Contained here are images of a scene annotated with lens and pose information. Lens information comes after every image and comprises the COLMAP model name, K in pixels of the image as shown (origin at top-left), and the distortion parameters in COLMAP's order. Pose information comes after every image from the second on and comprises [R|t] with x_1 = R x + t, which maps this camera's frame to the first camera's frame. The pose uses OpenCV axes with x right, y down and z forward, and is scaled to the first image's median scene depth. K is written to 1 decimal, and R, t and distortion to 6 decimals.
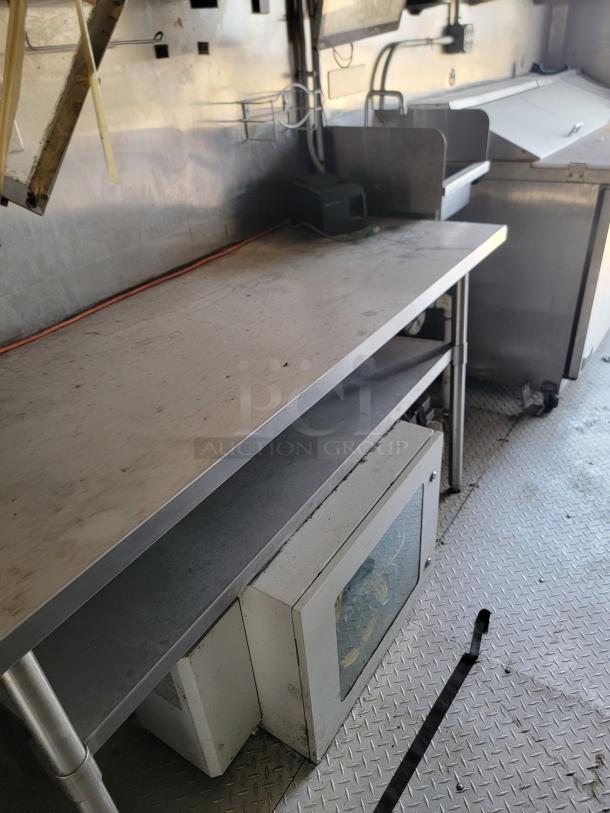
lens RADIAL K [[550.2, 0, 311.3], [0, 550.2, 411.9], [0, 0, 1]] dist [0.054686, -0.056609]
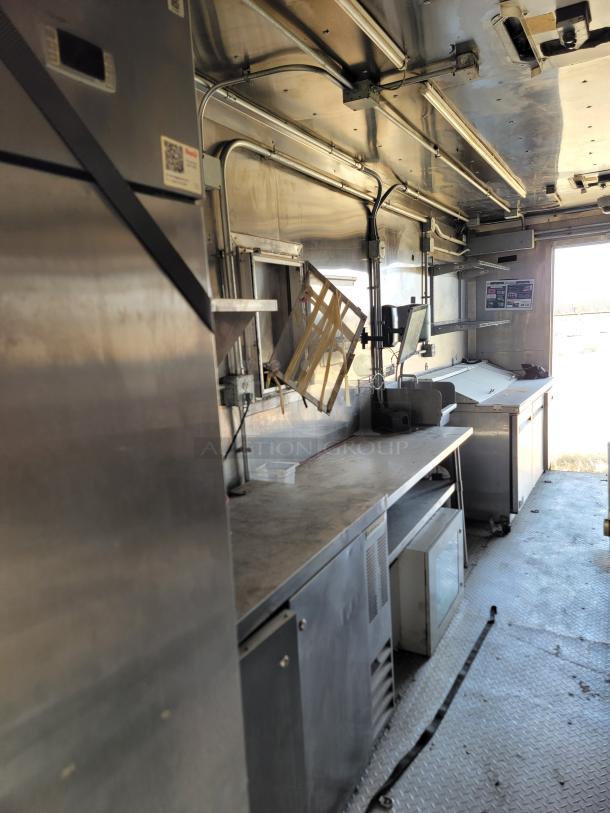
lens RADIAL K [[550.2, 0, 304.2], [0, 550.2, 418.9], [0, 0, 1]] dist [0.054686, -0.056609]
pose [[0.996277, -0.002156, 0.086178, -0.509297], [0.036897, 0.914156, -0.403680, 0.500358], [-0.077910, 0.405357, 0.910832, -0.983934]]
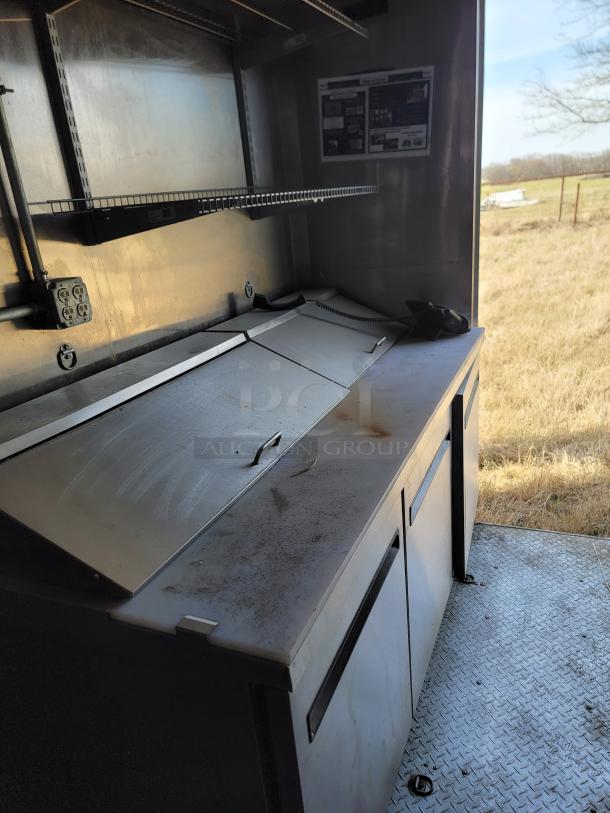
lens RADIAL K [[550.2, 0, 310.6], [0, 550.2, 414.9], [0, 0, 1]] dist [0.054686, -0.056609]
pose [[0.977673, -0.091440, 0.189193, 0.577474], [0.131025, 0.969169, -0.208672, -0.582131], [-0.164279, 0.228802, 0.959511, 0.632120]]
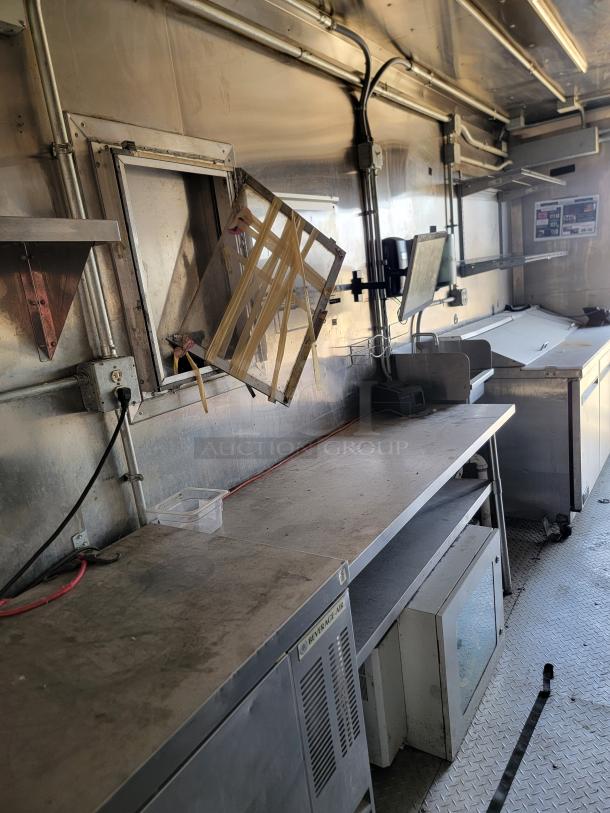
lens RADIAL K [[550.2, 0, 309.0], [0, 550.2, 421.8], [0, 0, 1]] dist [0.054686, -0.056609]
pose [[0.998568, -0.053428, 0.002784, -0.242952], [0.051340, 0.942311, -0.330779, 0.207605], [0.015049, 0.330448, 0.943704, -0.494464]]
